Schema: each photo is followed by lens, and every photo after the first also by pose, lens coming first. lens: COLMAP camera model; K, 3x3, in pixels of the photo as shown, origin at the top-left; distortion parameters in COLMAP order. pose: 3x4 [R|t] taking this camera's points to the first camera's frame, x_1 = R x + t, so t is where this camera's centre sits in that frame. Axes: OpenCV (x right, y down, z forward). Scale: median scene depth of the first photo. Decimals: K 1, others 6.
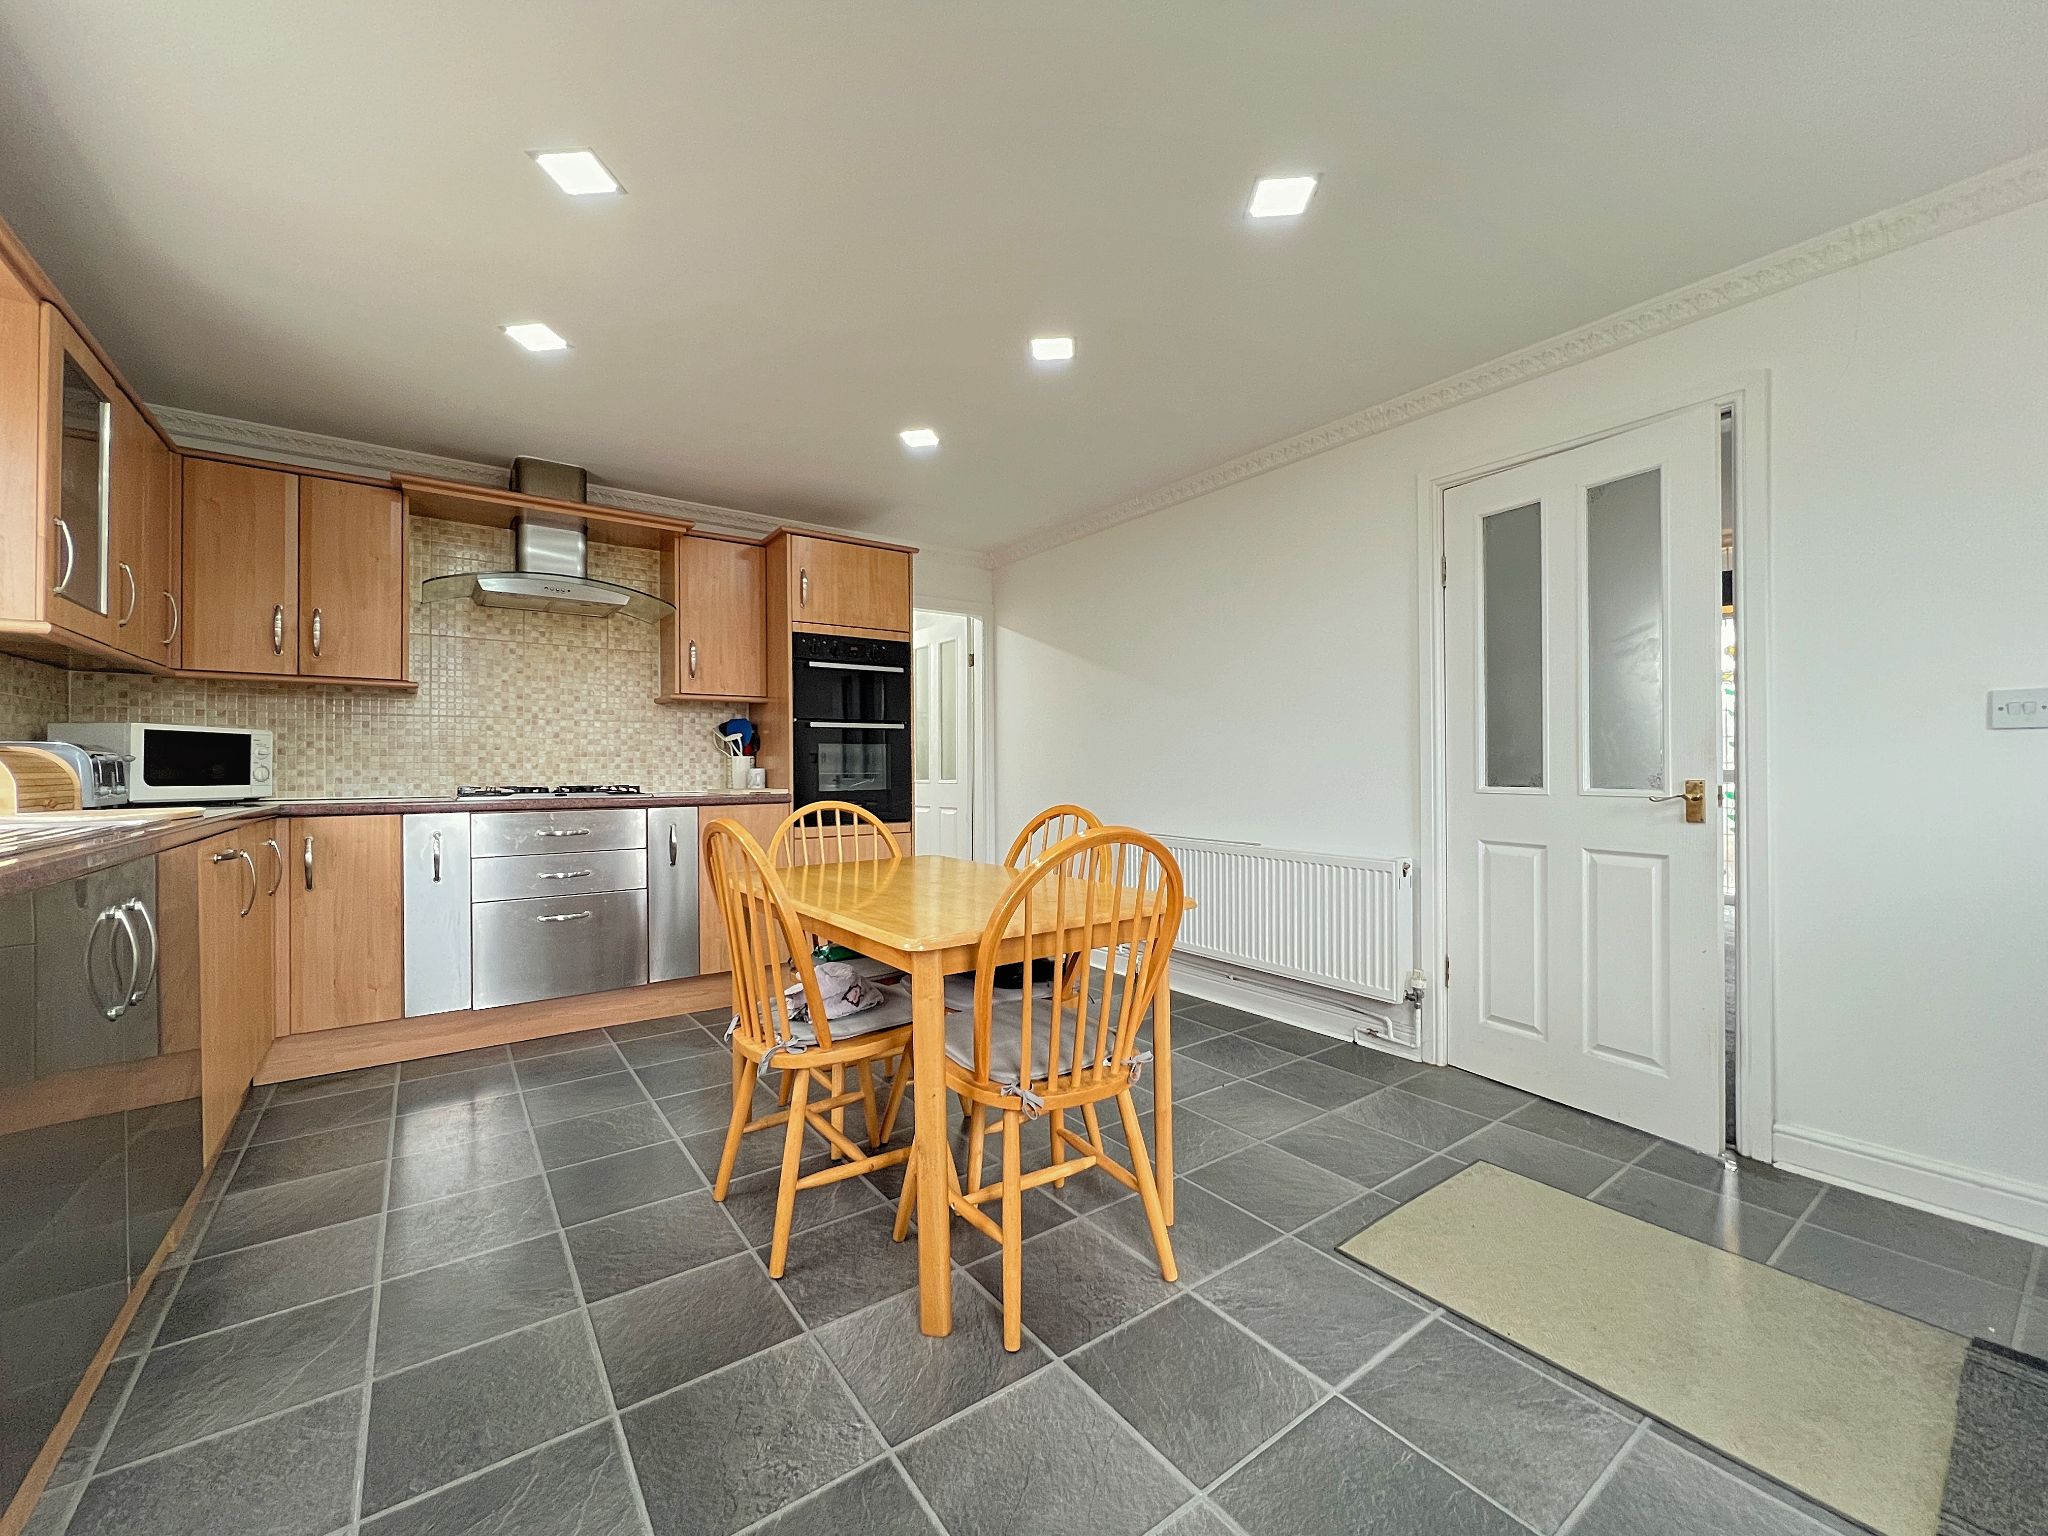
lens RADIAL K [[820.5, 0, 1005.0], [0, 820.5, 770.6], [0, 0, 1]] dist [-0.002985, 0.000553]
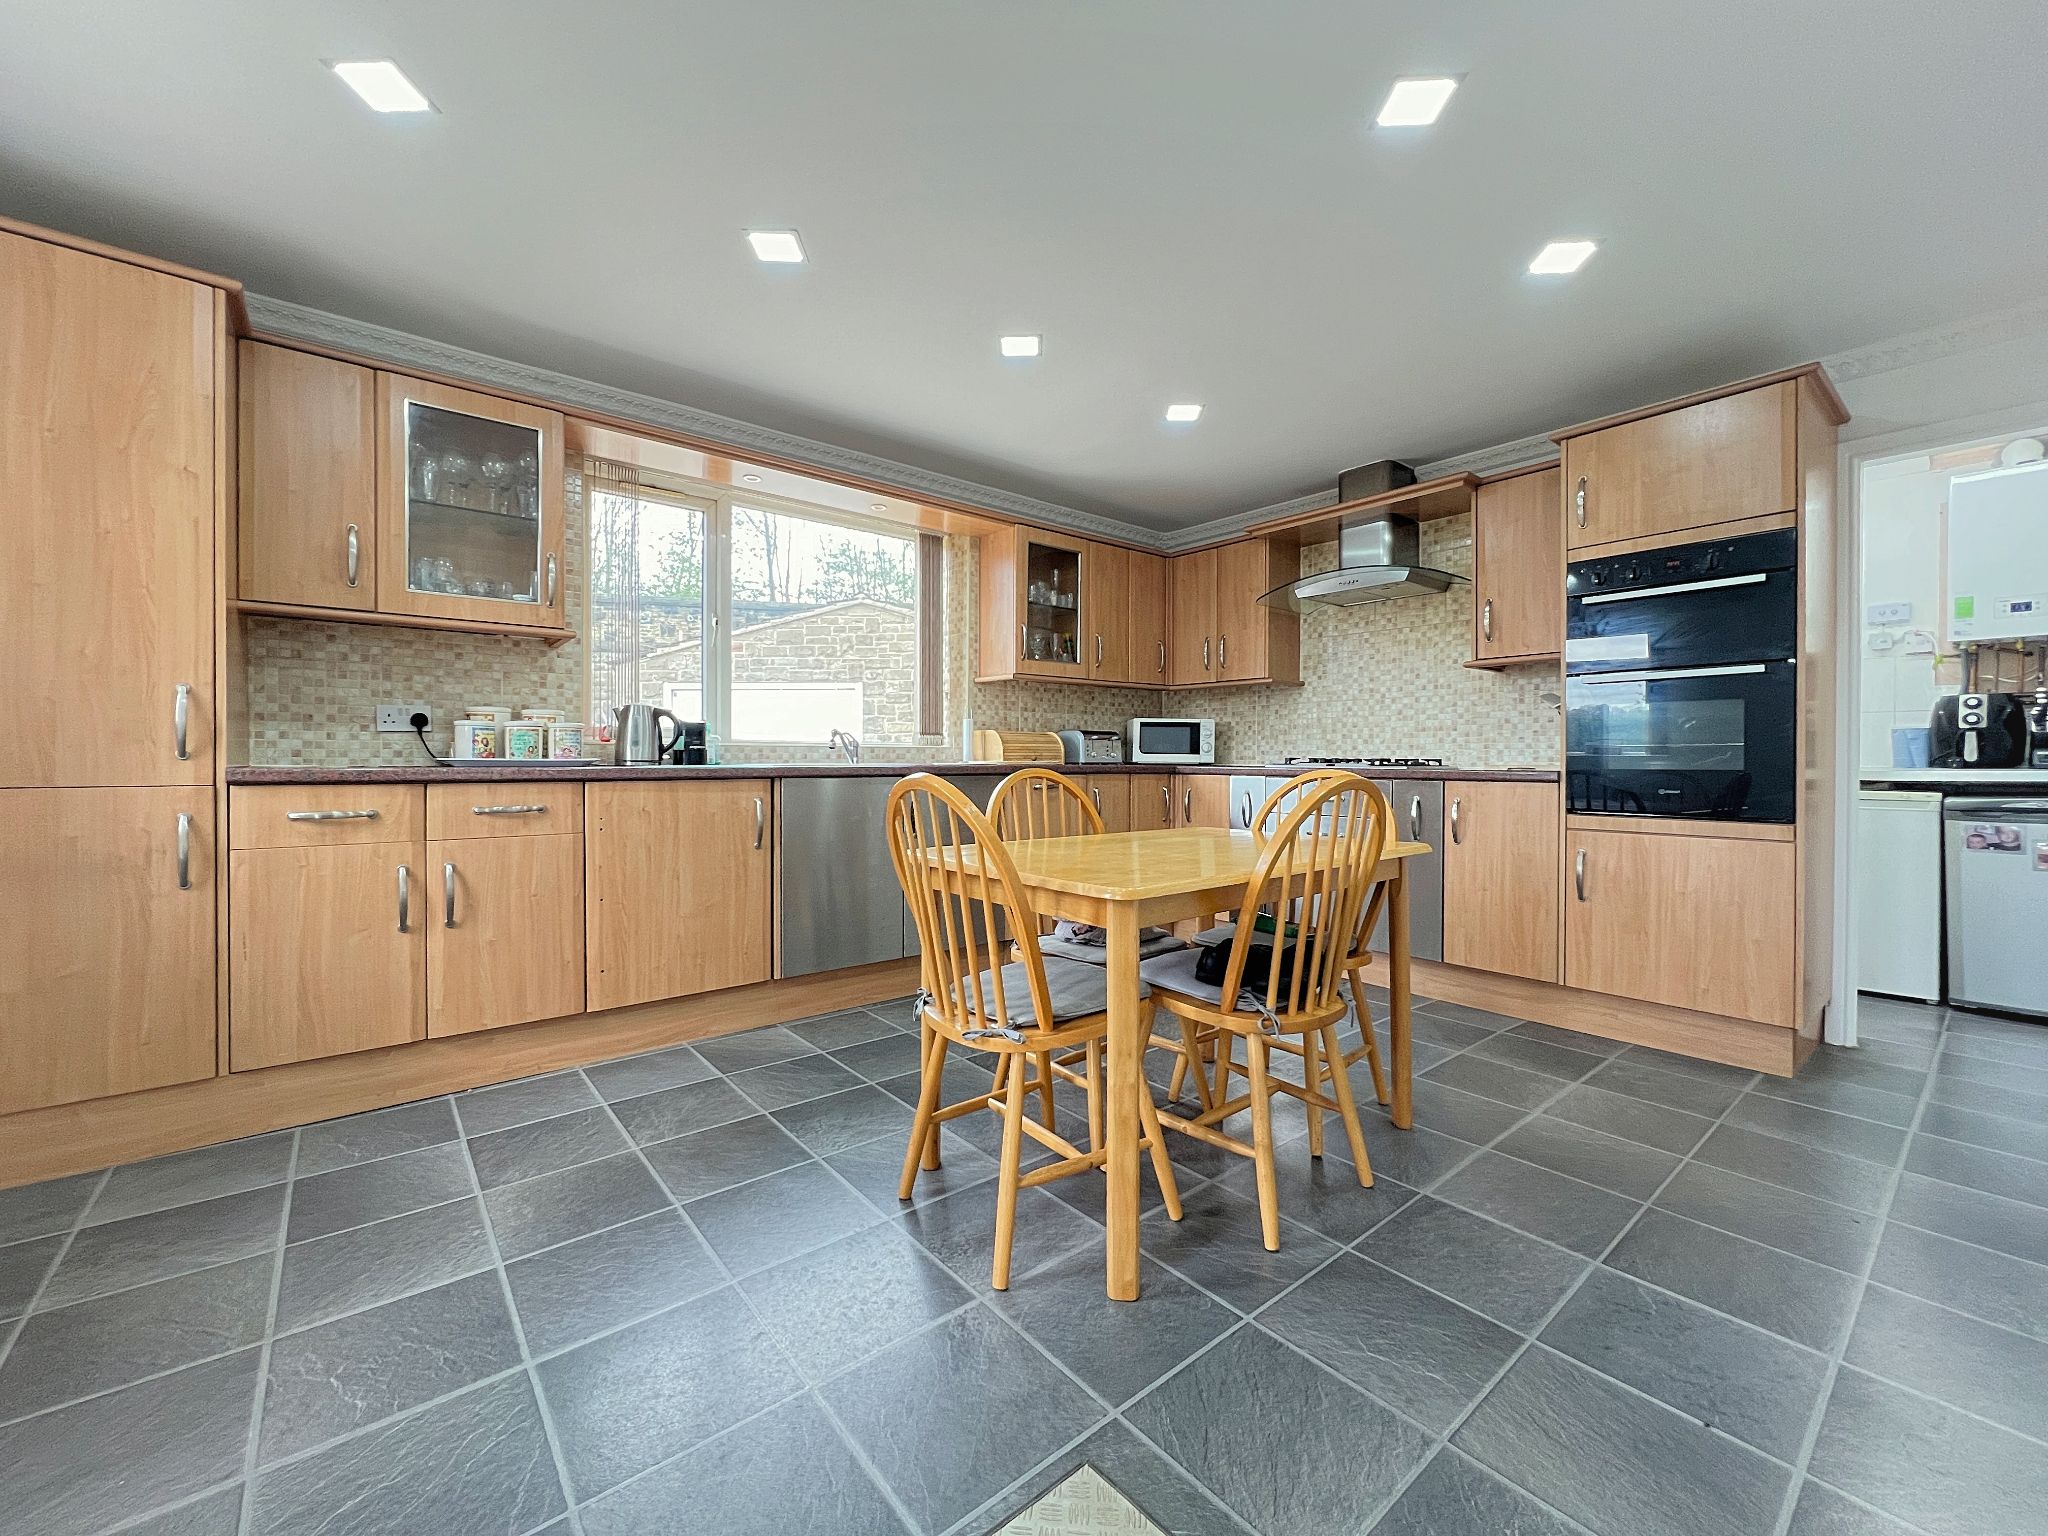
lens RADIAL K [[820.5, 0, 1019.6], [0, 820.5, 762.5], [0, 0, 1]] dist [-0.002985, 0.000553]
pose [[0.057923, 0.009279, -0.998278, 0.500895], [-0.005903, 0.999943, 0.008952, 0.016170], [0.998304, 0.005374, 0.057975, 0.442029]]
